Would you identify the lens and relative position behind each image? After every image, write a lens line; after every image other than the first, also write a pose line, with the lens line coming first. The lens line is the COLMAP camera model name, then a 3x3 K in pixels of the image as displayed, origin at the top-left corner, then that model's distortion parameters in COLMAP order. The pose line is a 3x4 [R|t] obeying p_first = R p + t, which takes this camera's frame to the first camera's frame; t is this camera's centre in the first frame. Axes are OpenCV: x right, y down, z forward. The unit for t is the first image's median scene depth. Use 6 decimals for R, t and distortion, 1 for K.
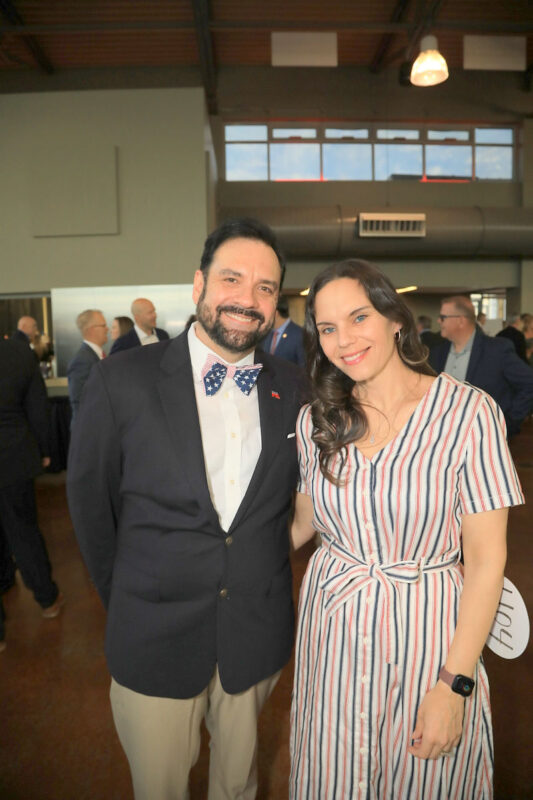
lens RADIAL K [[543.9, 0, 266.5], [0, 543.9, 400.0], [0, 0, 1]] dist [-0.007003, -0.007606]
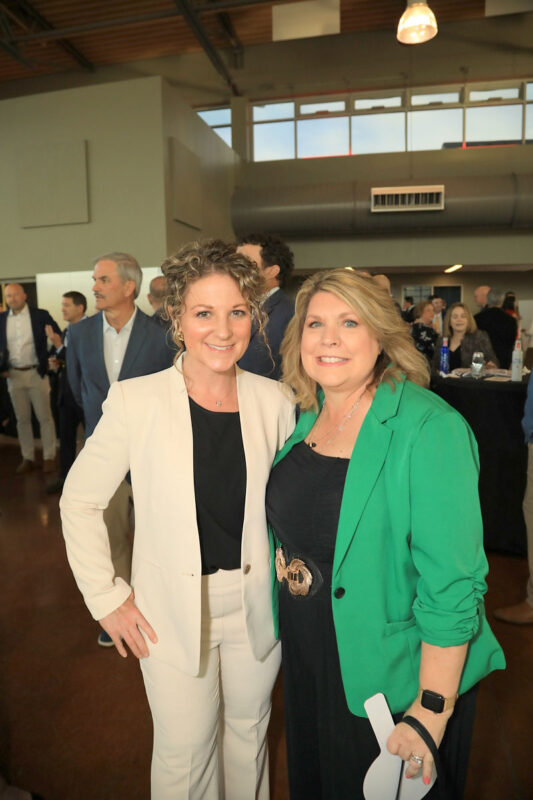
lens RADIAL K [[529.4, 0, 266.5], [0, 529.4, 400.0], [0, 0, 1]] dist [-0.007342, 0.002626]
pose [[0.970200, 0.041990, -0.238641, 0.206583], [-0.030370, 0.998177, 0.052164, -0.009303], [0.240396, -0.043362, 0.969706, 0.023555]]
